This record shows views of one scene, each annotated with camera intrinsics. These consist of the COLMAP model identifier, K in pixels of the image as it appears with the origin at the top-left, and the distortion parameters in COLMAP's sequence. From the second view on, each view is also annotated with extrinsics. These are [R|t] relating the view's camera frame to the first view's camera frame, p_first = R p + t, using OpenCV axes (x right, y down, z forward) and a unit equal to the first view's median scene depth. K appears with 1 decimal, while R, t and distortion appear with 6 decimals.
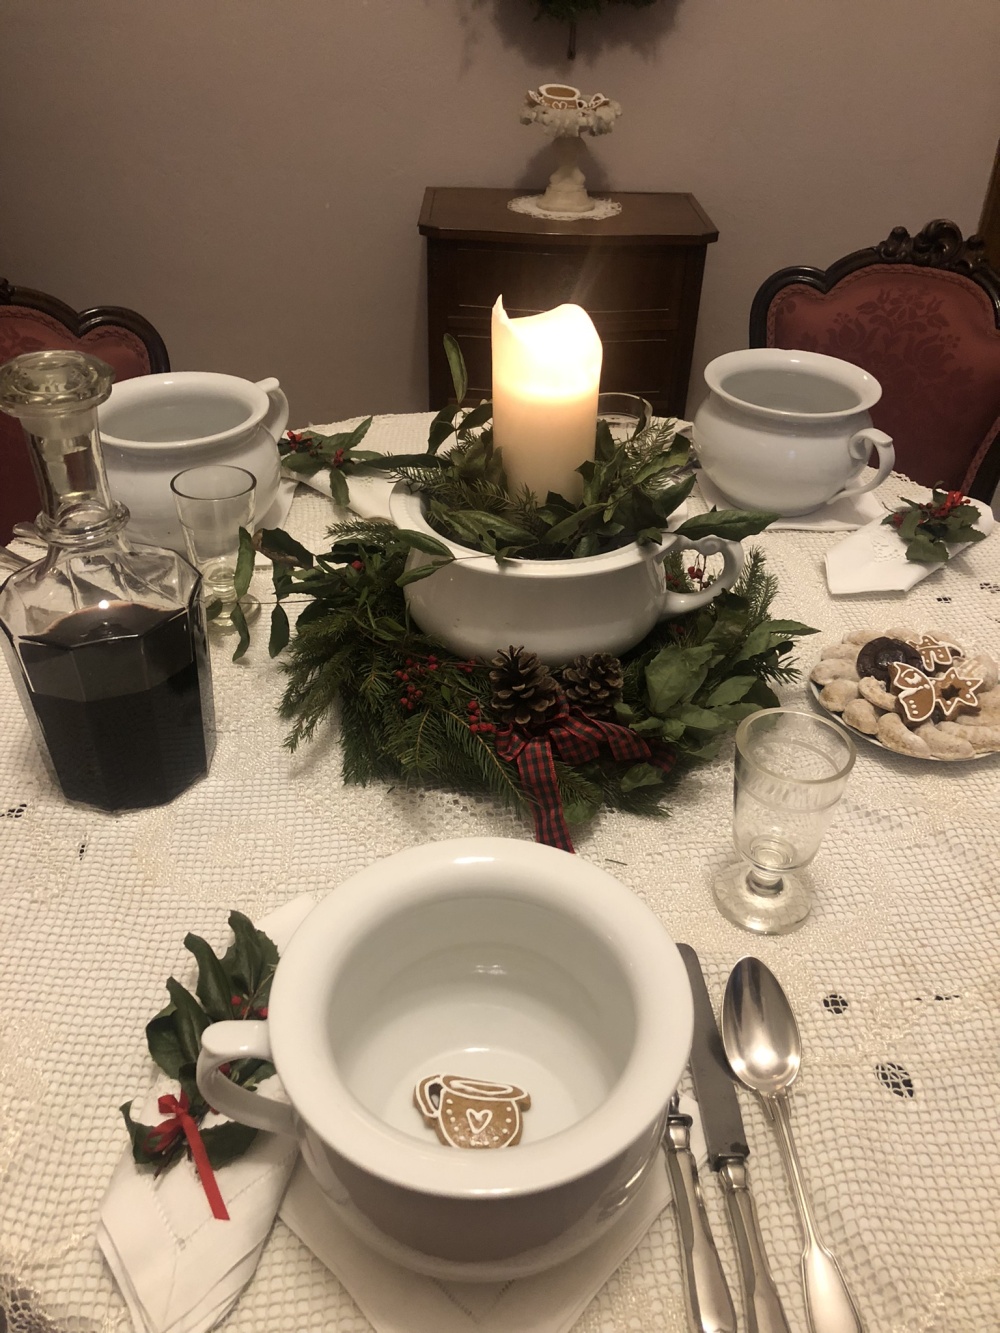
lens RADIAL K [[1160.4, 0, 496.6], [0, 1160.4, 658.2], [0, 0, 1]] dist [0.043772, -0.041781]
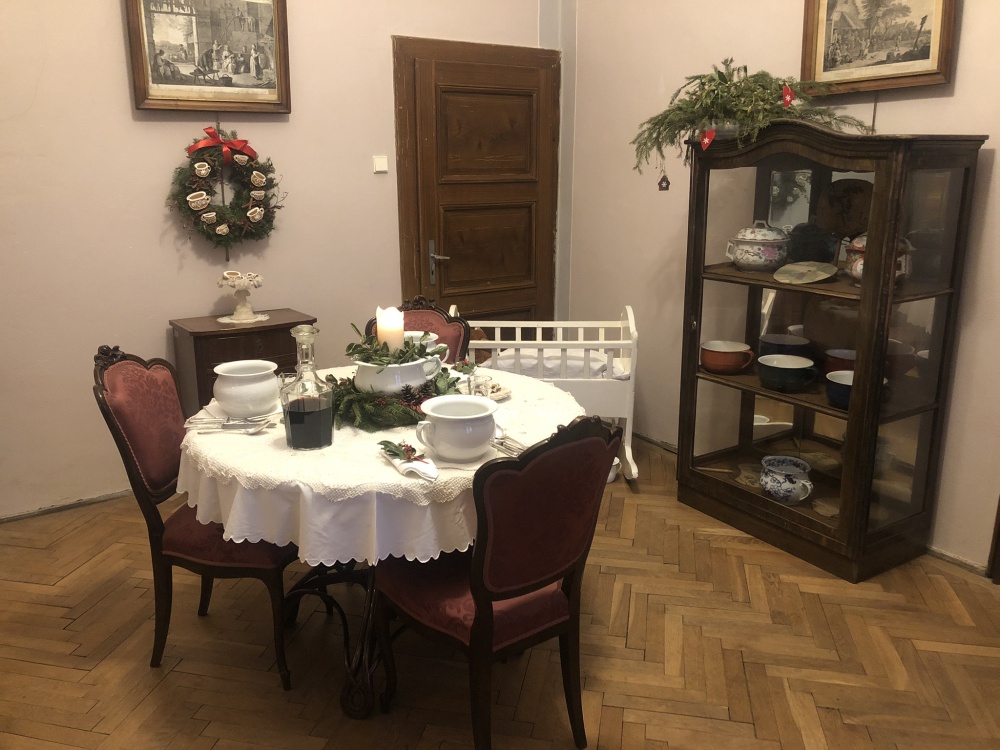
lens RADIAL K [[870.5, 0, 499.0], [0, 870.5, 376.6], [0, 0, 1]] dist [0.043772, -0.041781]
pose [[0.821448, -0.159832, 0.547428, -1.299704], [0.330342, 0.915834, -0.228302, 0.728320], [-0.464863, 0.368376, 0.805109, -1.509641]]
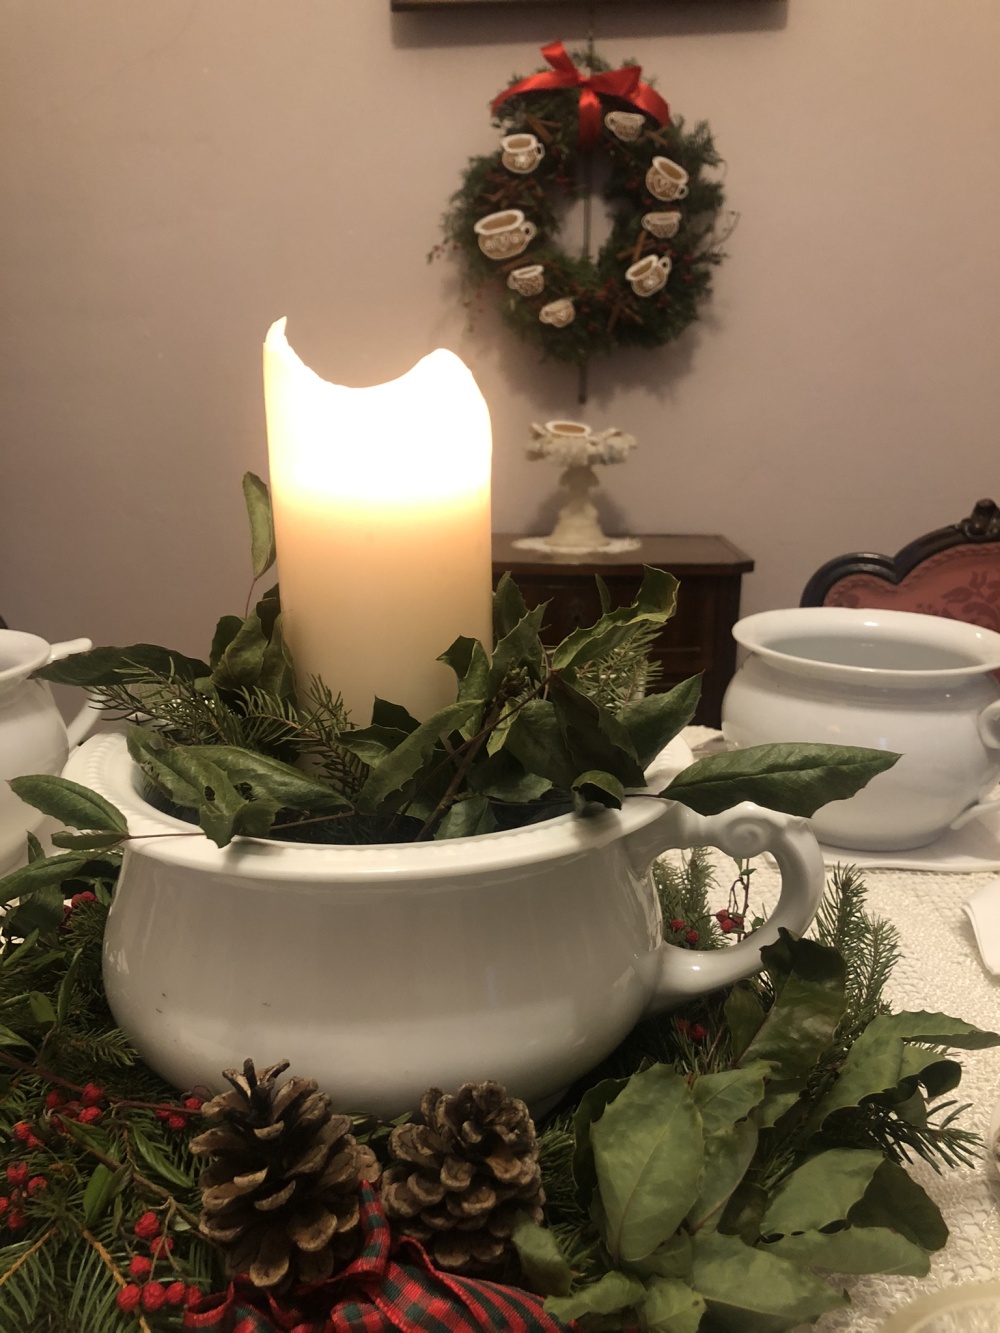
lens RADIAL K [[1160.4, 0, 498.9], [0, 1160.4, 637.3], [0, 0, 1]] dist [0.043772, -0.041781]
pose [[0.998842, -0.004677, -0.047891, 0.111373], [-0.013077, 0.931422, -0.363705, -0.001310], [0.046308, 0.363910, 0.930282, 0.553926]]
